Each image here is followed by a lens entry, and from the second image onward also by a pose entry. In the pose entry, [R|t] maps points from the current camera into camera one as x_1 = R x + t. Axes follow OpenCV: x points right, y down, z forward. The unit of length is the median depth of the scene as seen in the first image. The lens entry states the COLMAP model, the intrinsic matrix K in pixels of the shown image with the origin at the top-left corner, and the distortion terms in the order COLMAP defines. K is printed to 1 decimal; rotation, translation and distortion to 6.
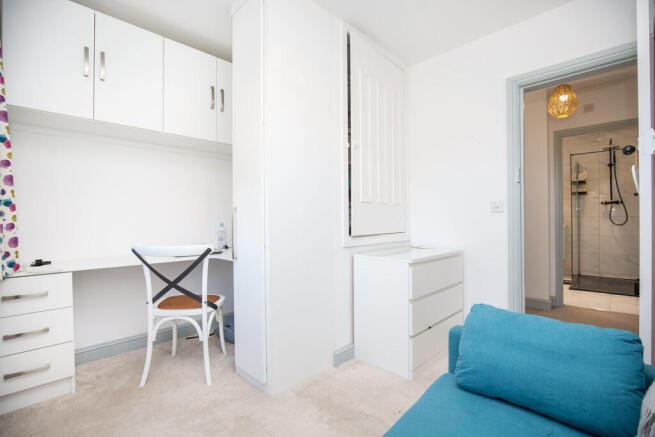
lens RADIAL K [[300.5, 0, 327.3], [0, 300.5, 218.6], [0, 0, 1]] dist [-0.023860, -0.000116]
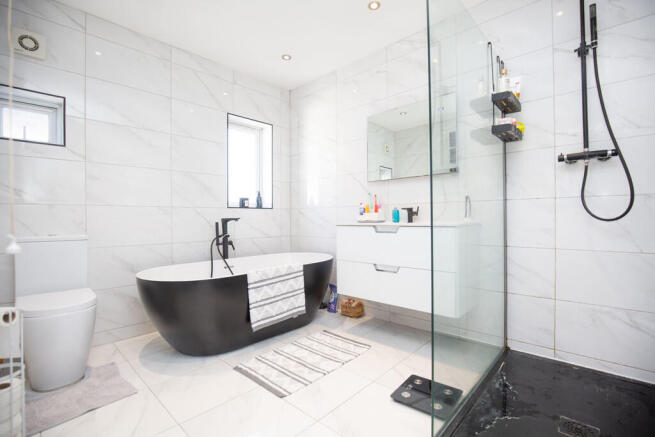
lens RADIAL K [[300.5, 0, 328.0], [0, 300.5, 219.4], [0, 0, 1]] dist [-0.023860, -0.000116]
pose [[0.999845, -0.005662, 0.016657, 0.647778], [0.005593, 0.999976, 0.004181, 0.017554], [-0.016681, -0.004088, 0.999853, 0.648734]]
